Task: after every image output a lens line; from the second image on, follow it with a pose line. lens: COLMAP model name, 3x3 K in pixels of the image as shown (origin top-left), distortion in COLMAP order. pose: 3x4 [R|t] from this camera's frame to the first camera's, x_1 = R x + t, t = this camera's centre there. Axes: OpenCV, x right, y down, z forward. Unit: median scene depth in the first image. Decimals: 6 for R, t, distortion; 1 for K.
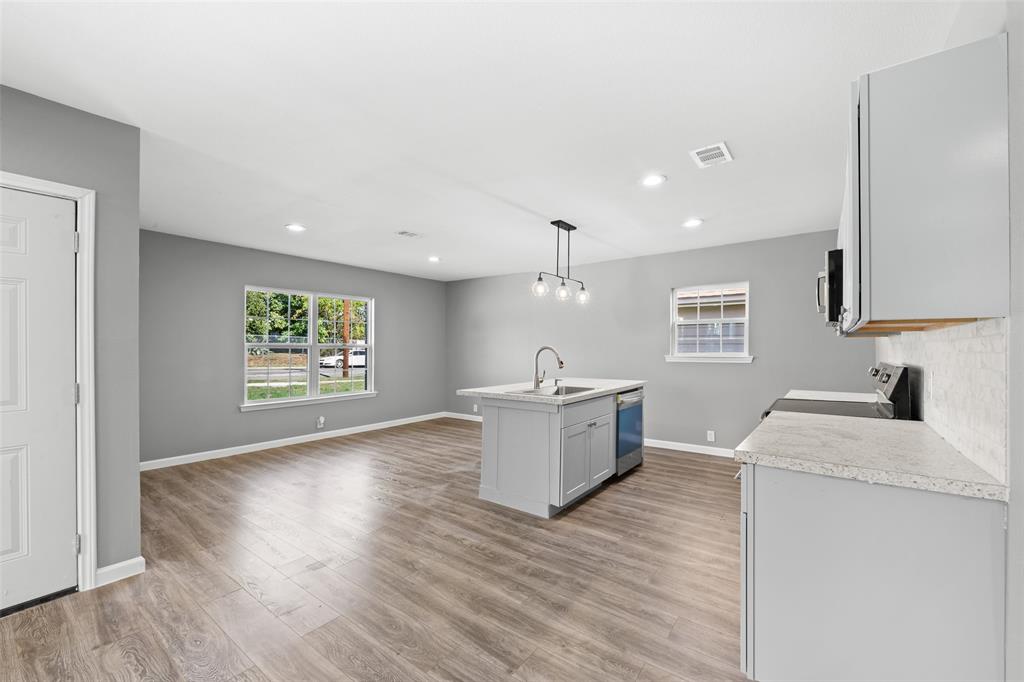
lens RADIAL K [[412.8, 0, 515.3], [0, 412.8, 343.9], [0, 0, 1]] dist [-0.001996, -0.000704]
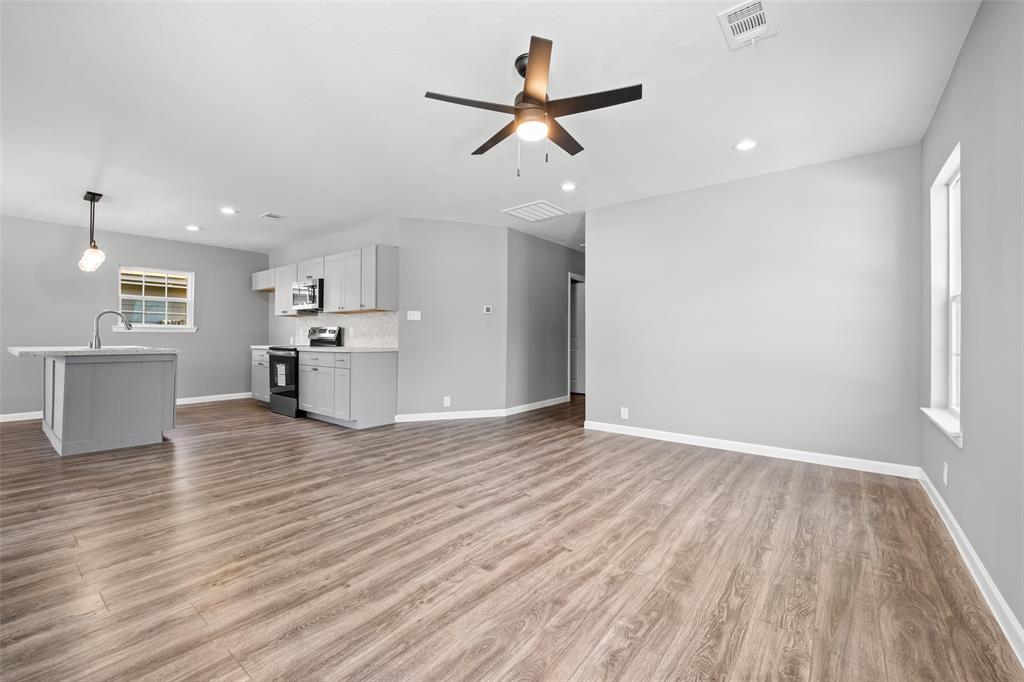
lens RADIAL K [[419.4, 0, 509.9], [0, 419.4, 338.2], [0, 0, 1]] dist [-0.001020, -0.000286]
pose [[0.029781, -0.000187, 0.999556, -0.939336], [-0.015085, 0.999886, 0.000636, 0.058200], [-0.999443, -0.015097, 0.029775, -0.107705]]
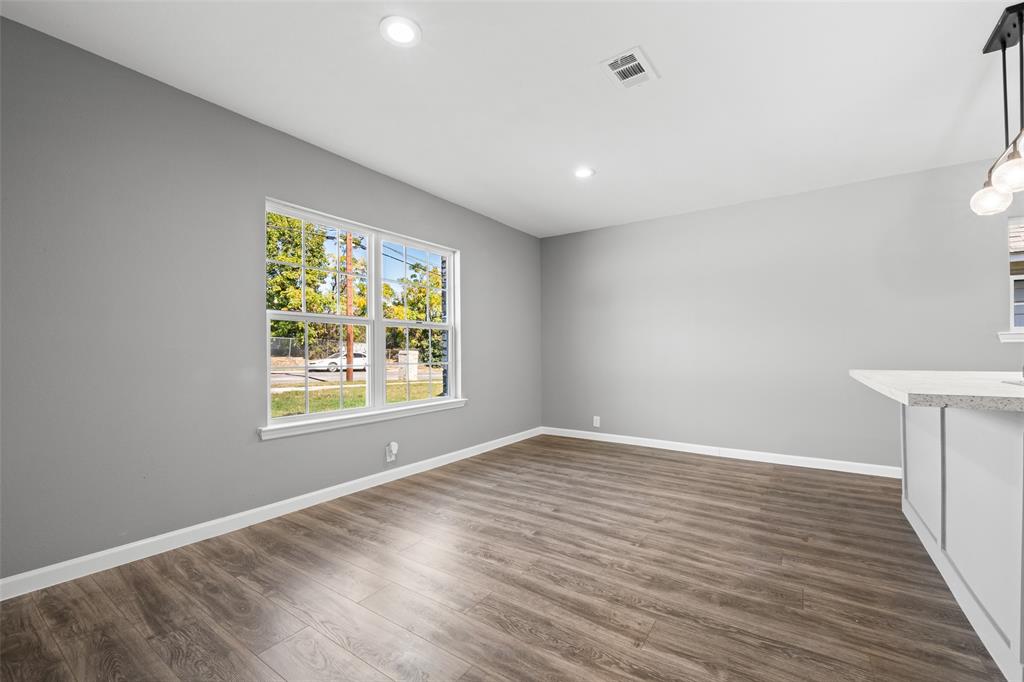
lens RADIAL K [[418.8, 0, 517.6], [0, 418.8, 347.6], [0, 0, 1]] dist [-0.002899, -0.000580]
pose [[0.999233, -0.006605, 0.038597, -0.456019], [0.006595, 0.999978, 0.000401, 0.061683], [-0.038599, -0.000146, 0.999255, 0.578944]]
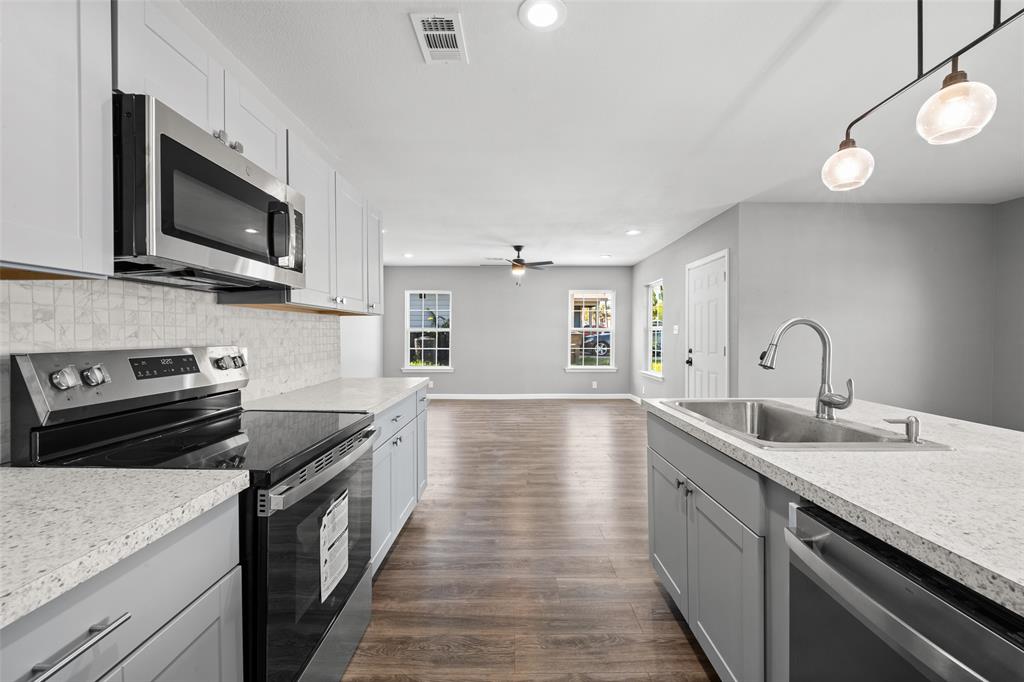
lens RADIAL K [[403.3, 0, 511.5], [0, 403.3, 342.3], [0, 0, 1]] dist [-0.011043, -0.000066]
pose [[-0.804249, 0.013652, -0.594136, 0.512455], [0.006677, 0.999881, 0.013936, 0.021216], [0.594255, 0.007241, -0.804244, 1.051963]]
